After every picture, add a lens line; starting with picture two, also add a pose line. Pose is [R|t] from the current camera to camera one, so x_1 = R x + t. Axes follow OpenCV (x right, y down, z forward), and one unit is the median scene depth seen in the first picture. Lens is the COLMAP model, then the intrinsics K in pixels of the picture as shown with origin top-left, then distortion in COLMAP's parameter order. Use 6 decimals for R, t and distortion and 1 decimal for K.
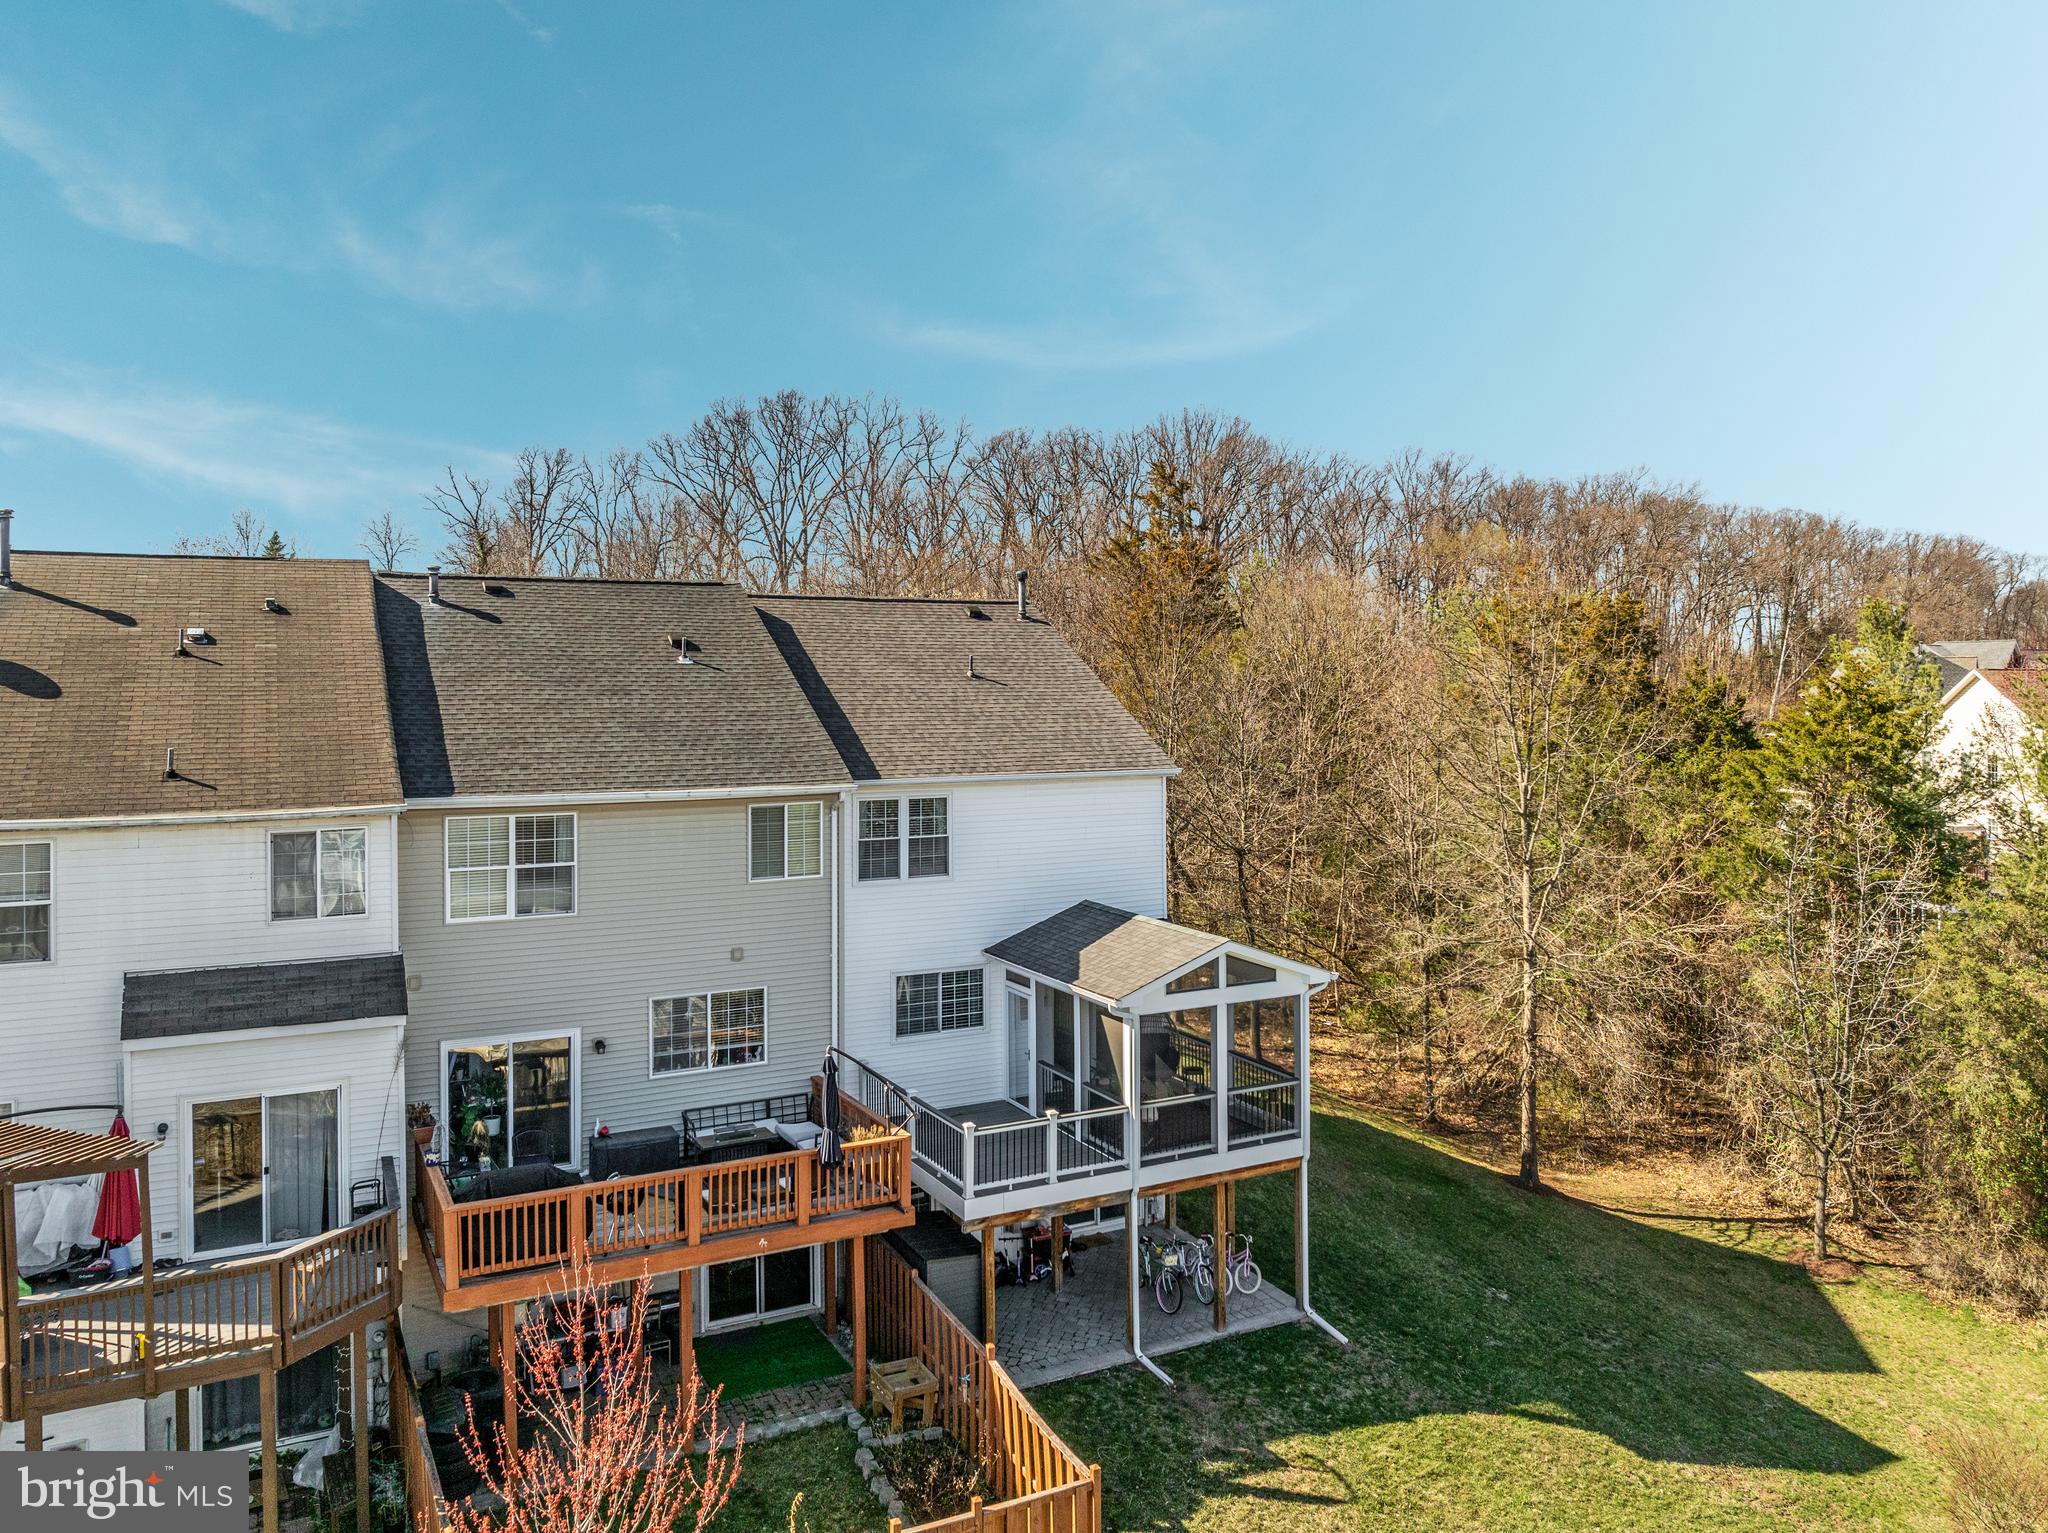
lens RADIAL K [[1418.1, 0, 991.7], [0, 1418.1, 687.1], [0, 0, 1]] dist [-0.013986, -0.015984]
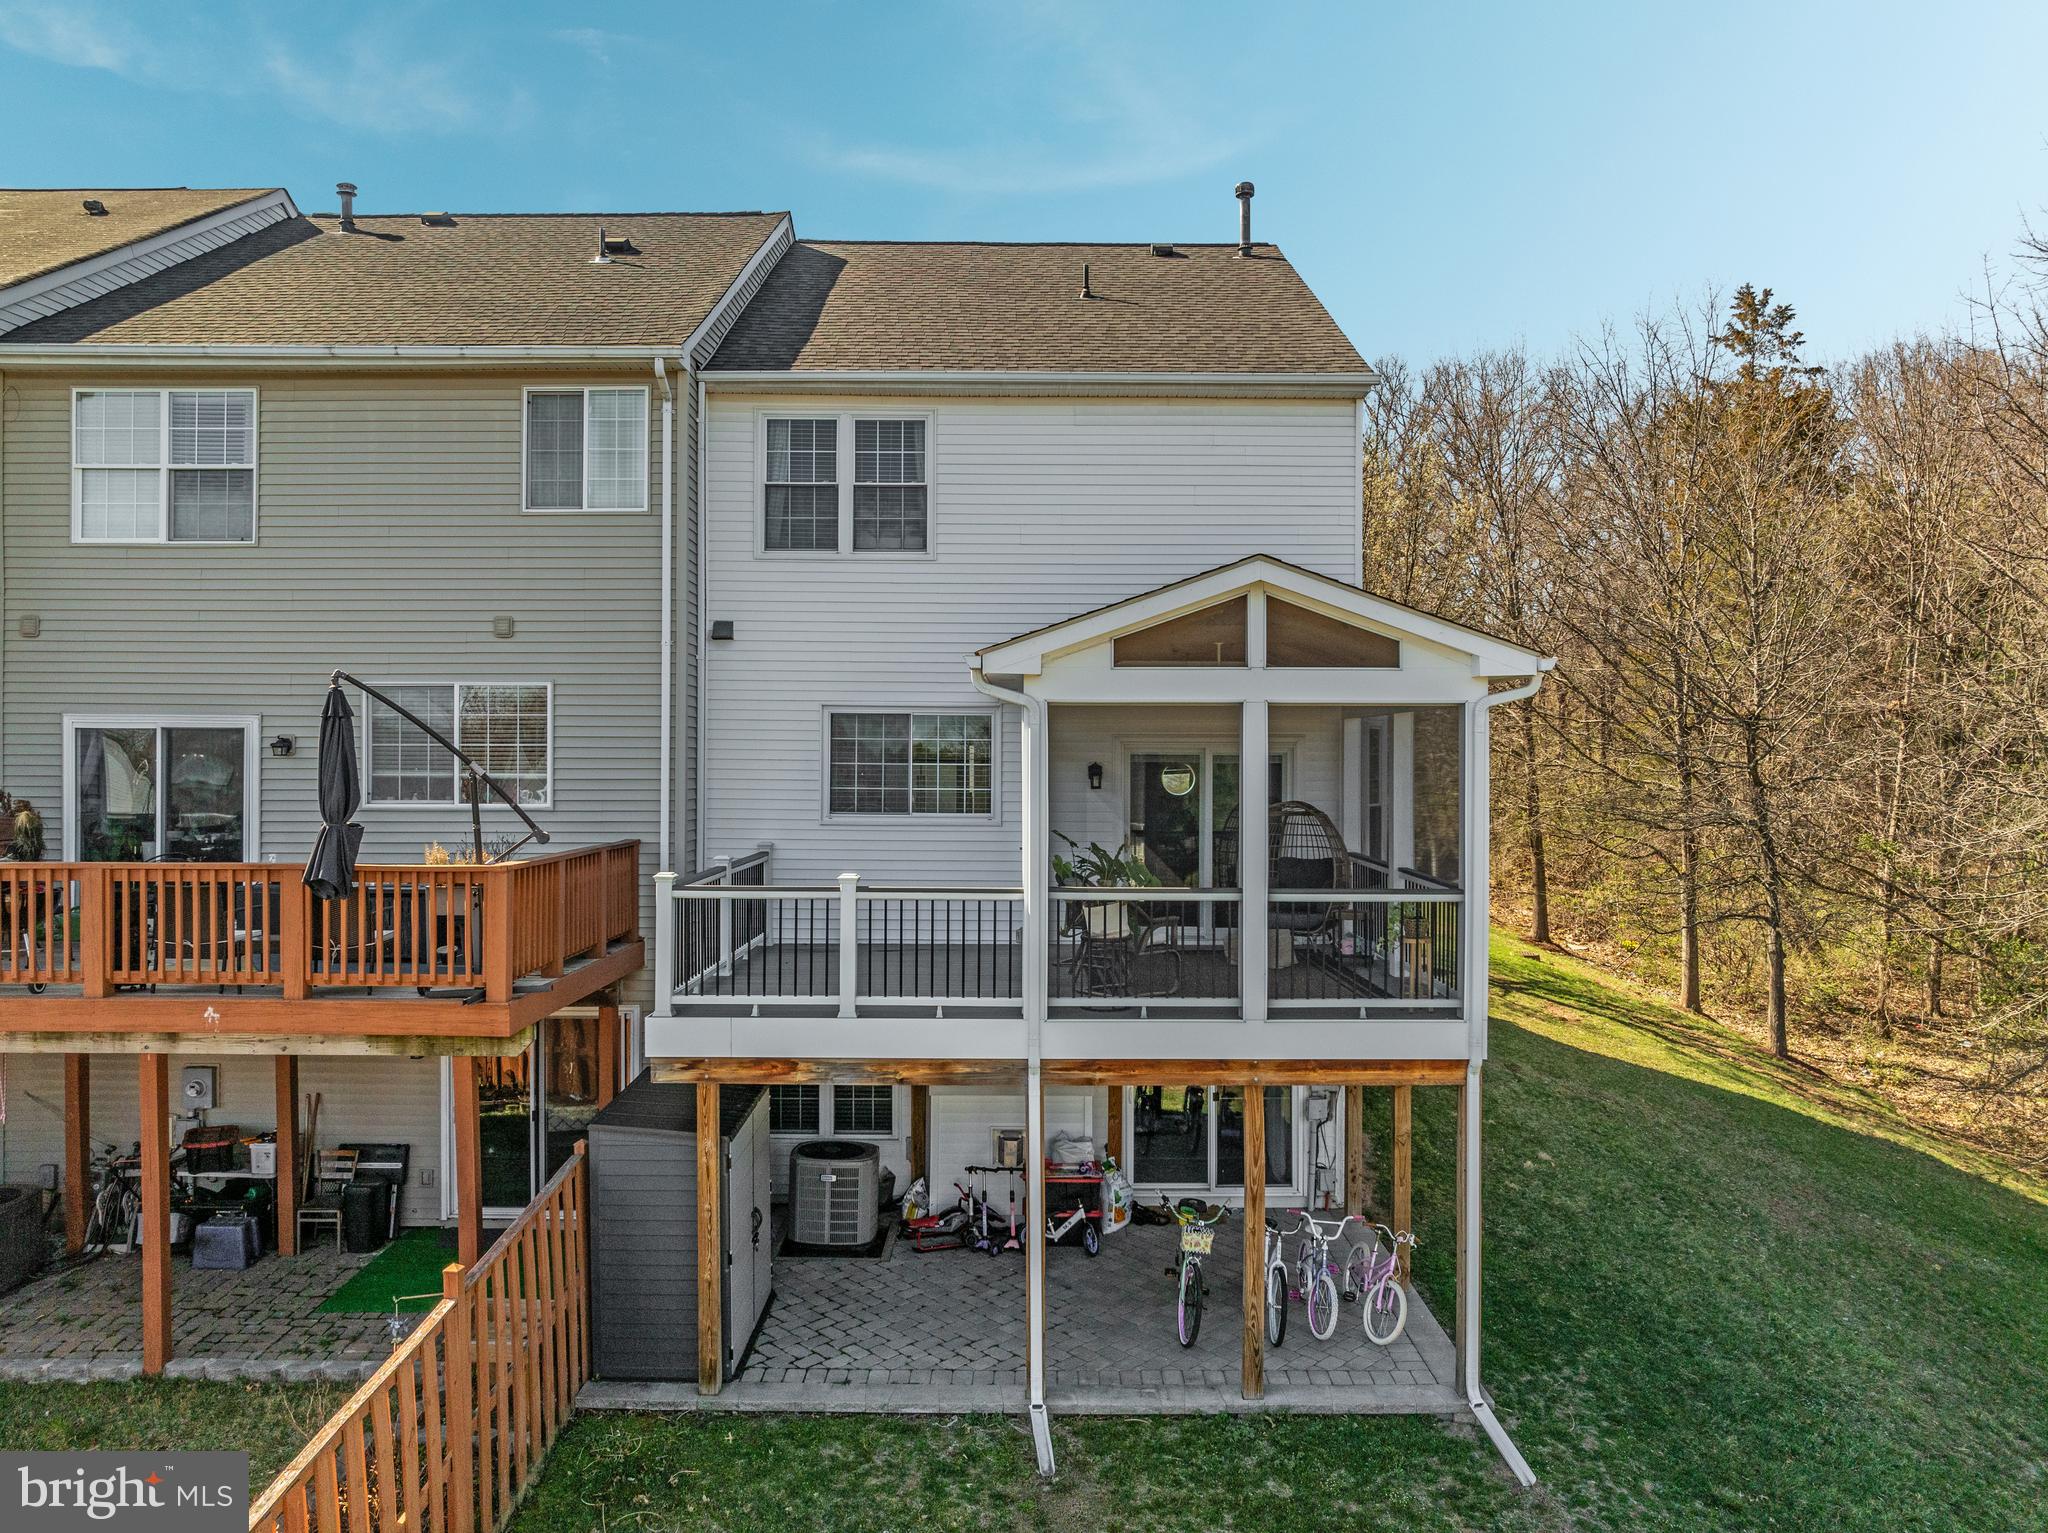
lens RADIAL K [[1418.1, 0, 992.6], [0, 1418.1, 761.3], [0, 0, 1]] dist [-0.013986, -0.015984]
pose [[0.891098, 0.014464, -0.453581, 0.288634], [-0.008175, 0.999841, 0.015822, 0.230048], [0.453738, -0.010391, 0.891075, 0.526841]]
